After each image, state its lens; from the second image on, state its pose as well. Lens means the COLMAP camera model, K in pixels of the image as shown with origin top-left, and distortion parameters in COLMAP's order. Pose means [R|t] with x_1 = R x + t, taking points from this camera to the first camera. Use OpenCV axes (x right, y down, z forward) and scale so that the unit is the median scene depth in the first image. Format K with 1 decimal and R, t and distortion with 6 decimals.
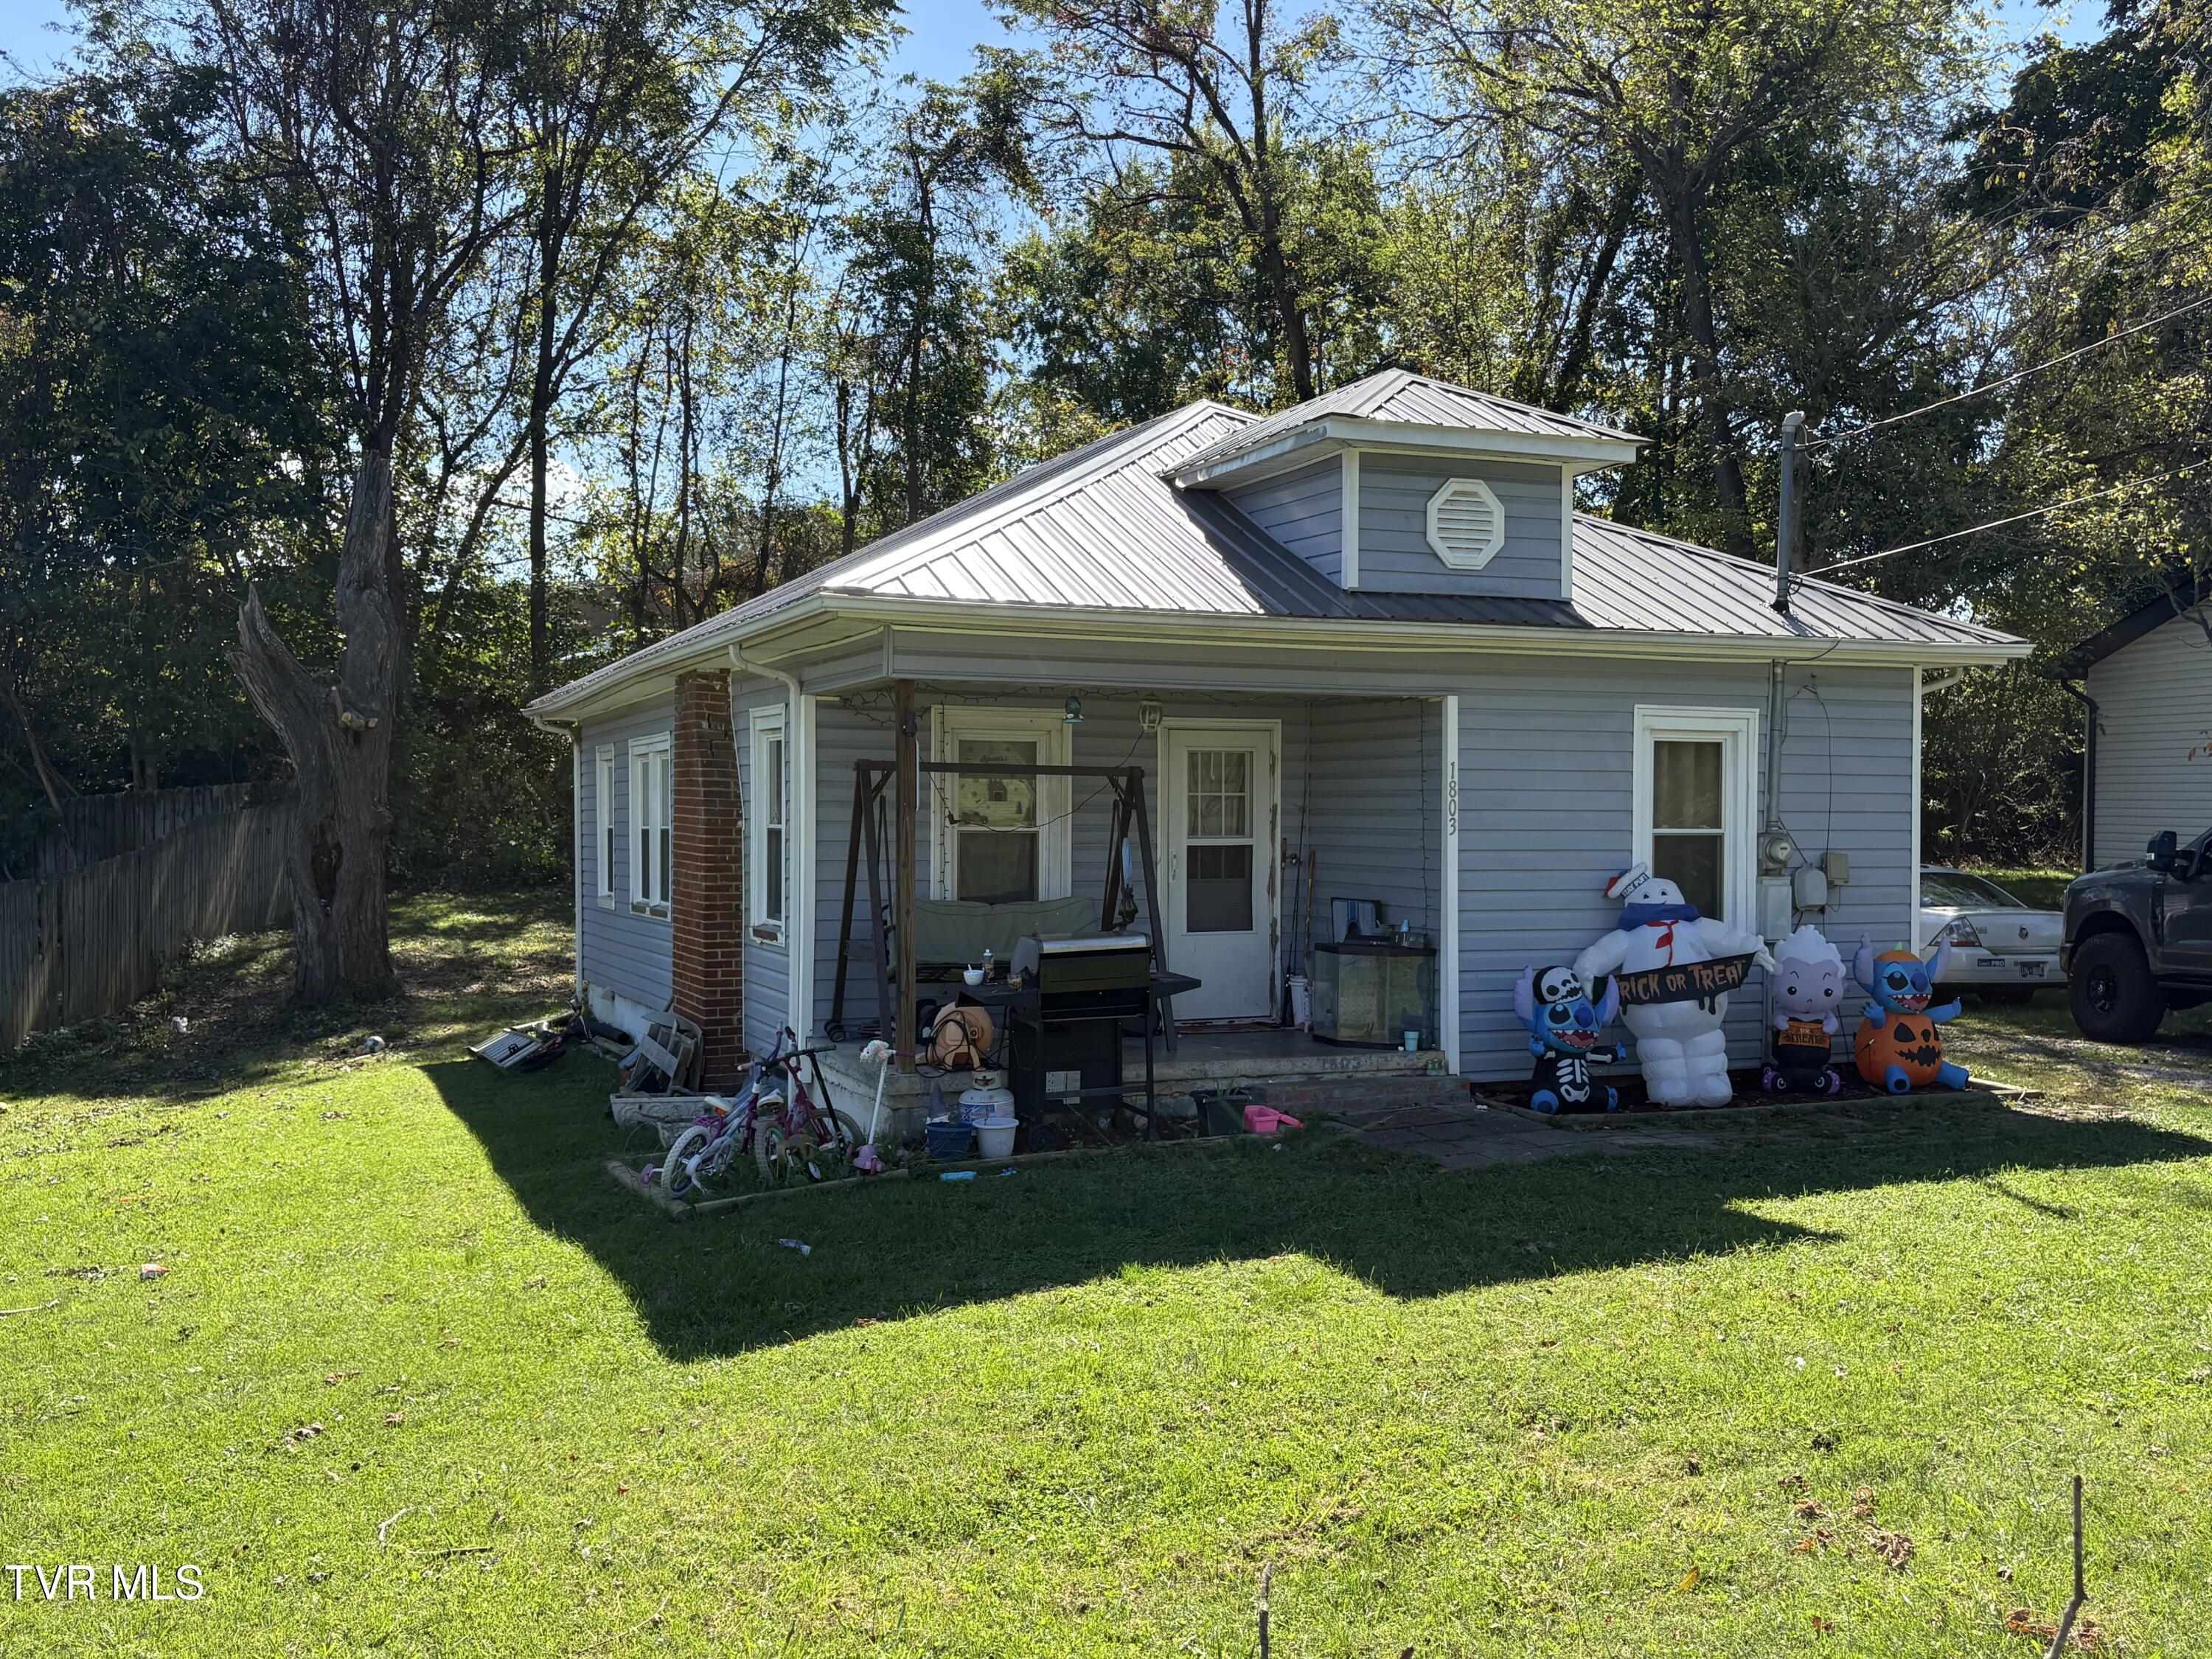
lens RADIAL K [[2000.4, 0, 1103.6], [0, 2000.4, 830.1], [0, 0, 1]] dist [0.079482, -0.051335]
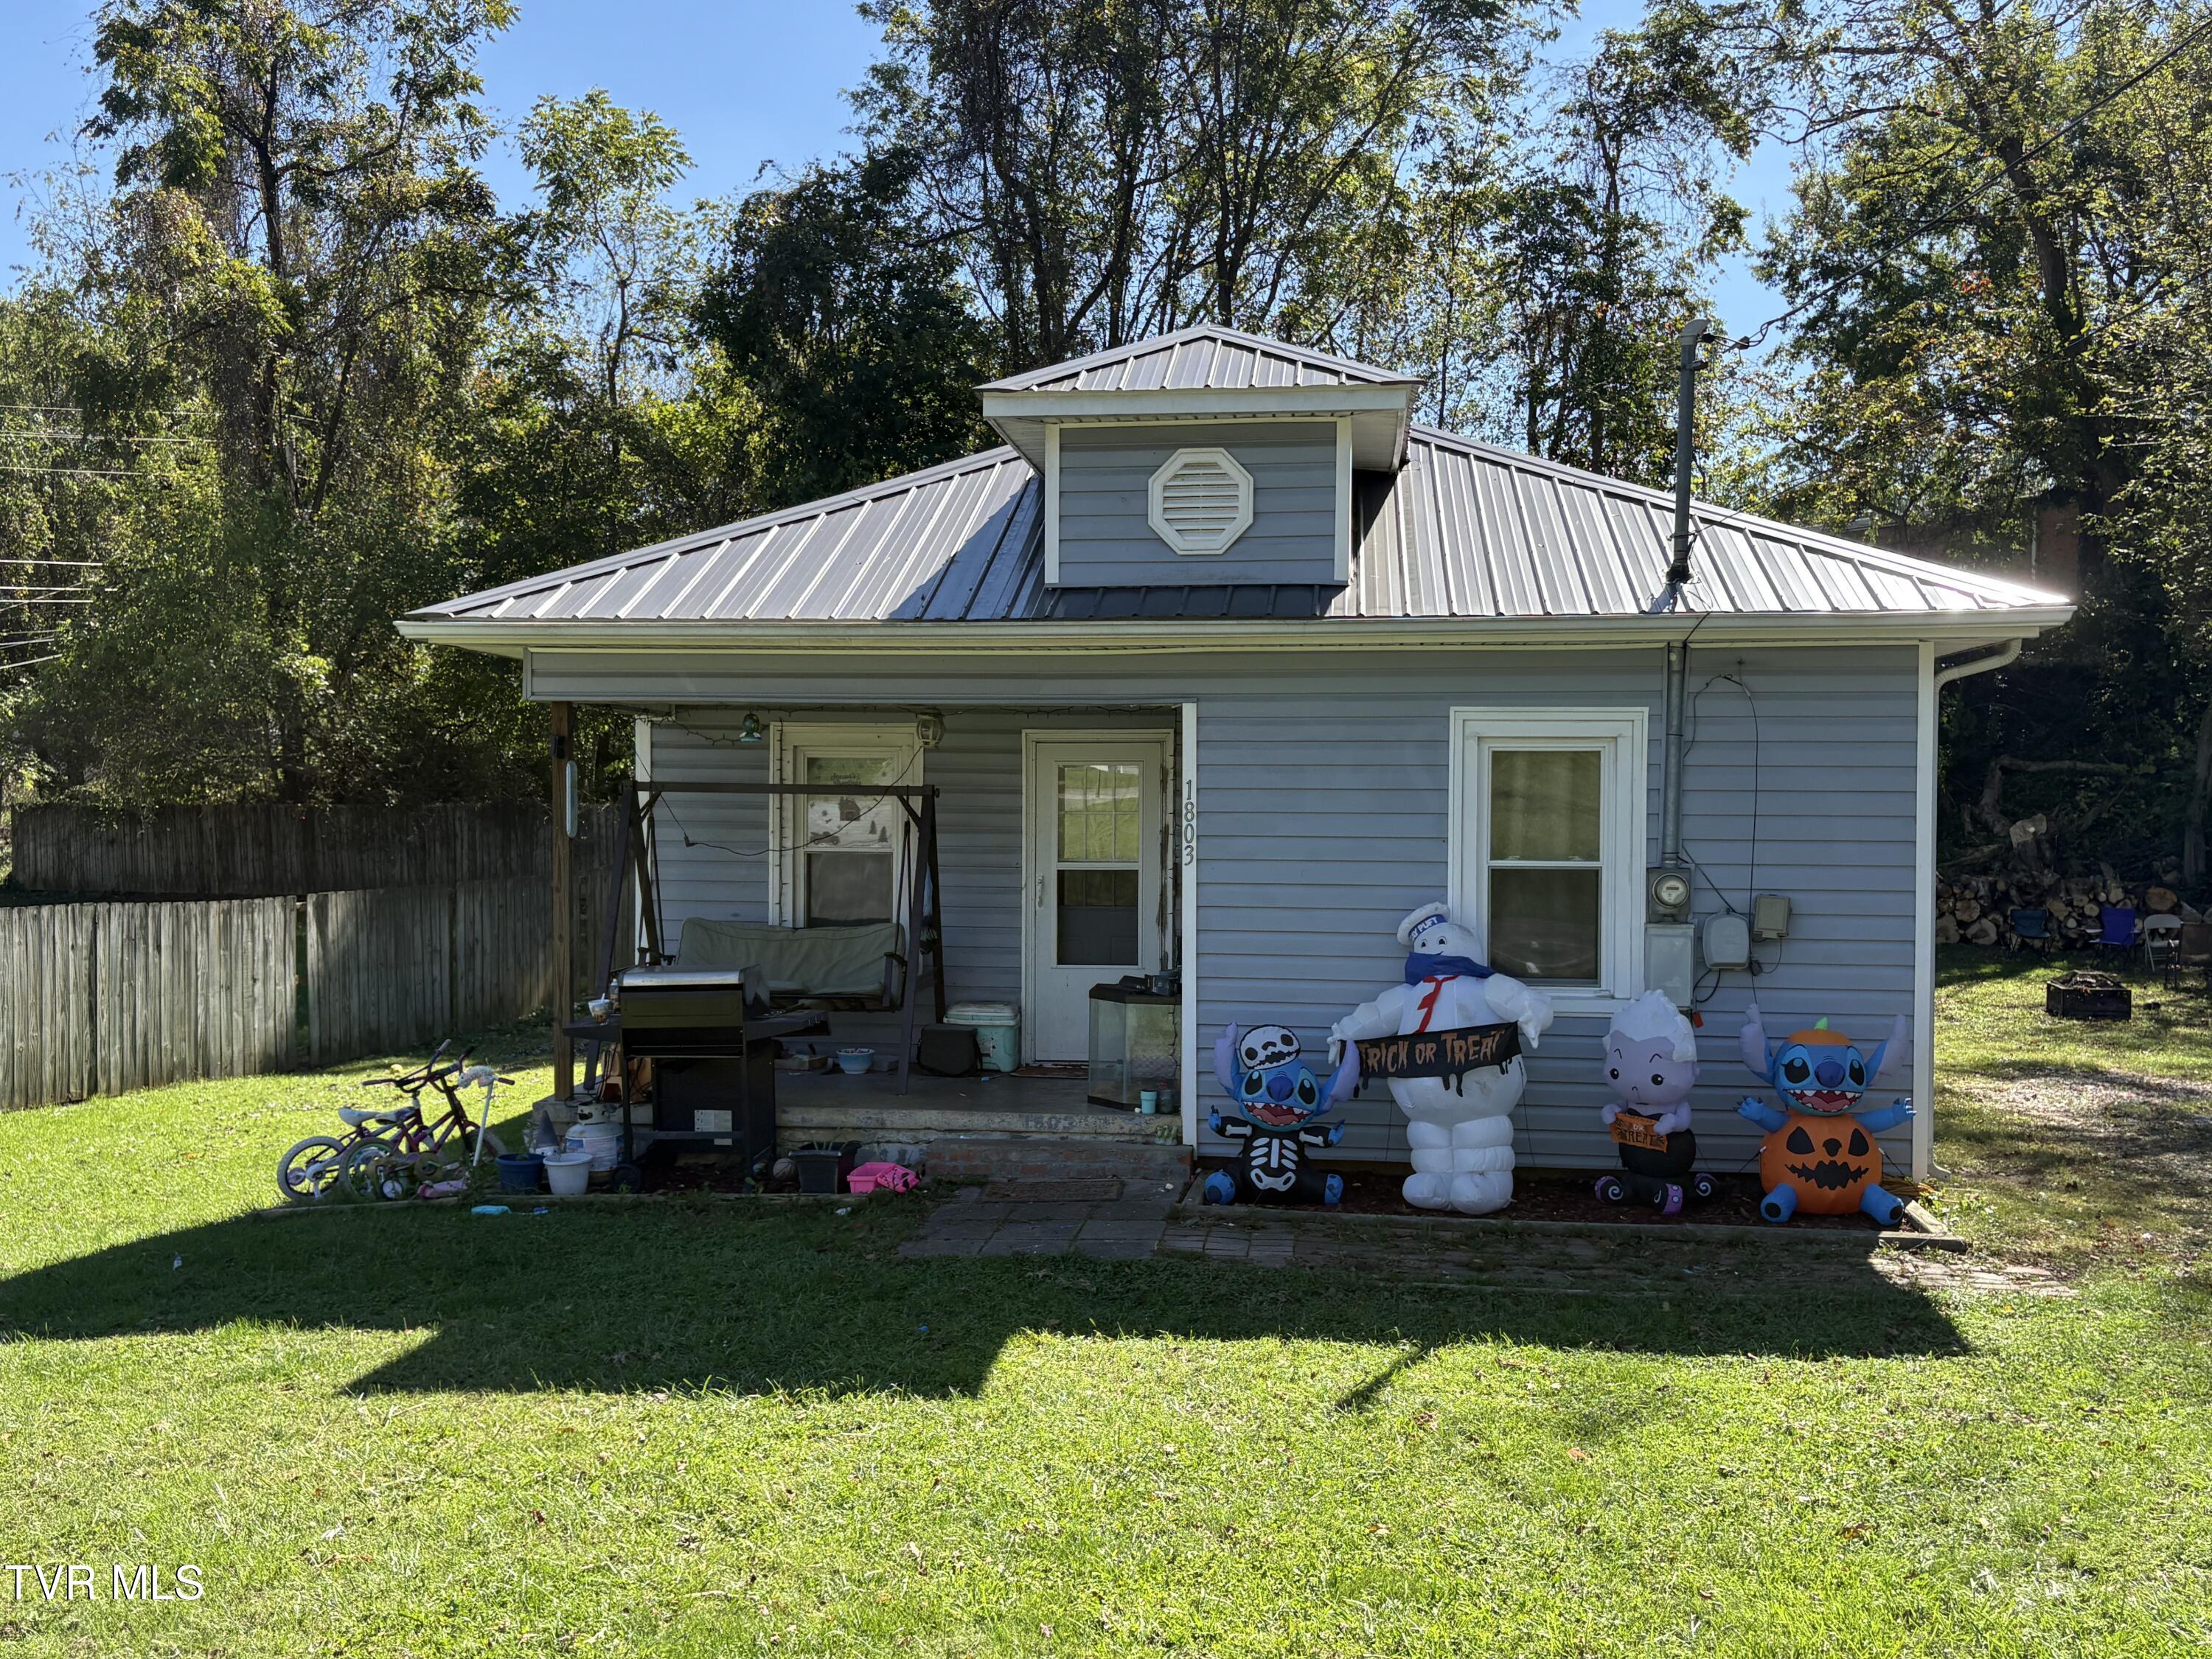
lens RADIAL K [[2000.4, 0, 1106.9], [0, 2000.4, 817.7], [0, 0, 1]] dist [0.079482, -0.051335]
pose [[0.873977, 0.005710, -0.485934, 0.549399], [-0.007234, 0.999973, -0.001261, -0.016228], [0.485914, 0.004617, 0.873994, 0.232515]]
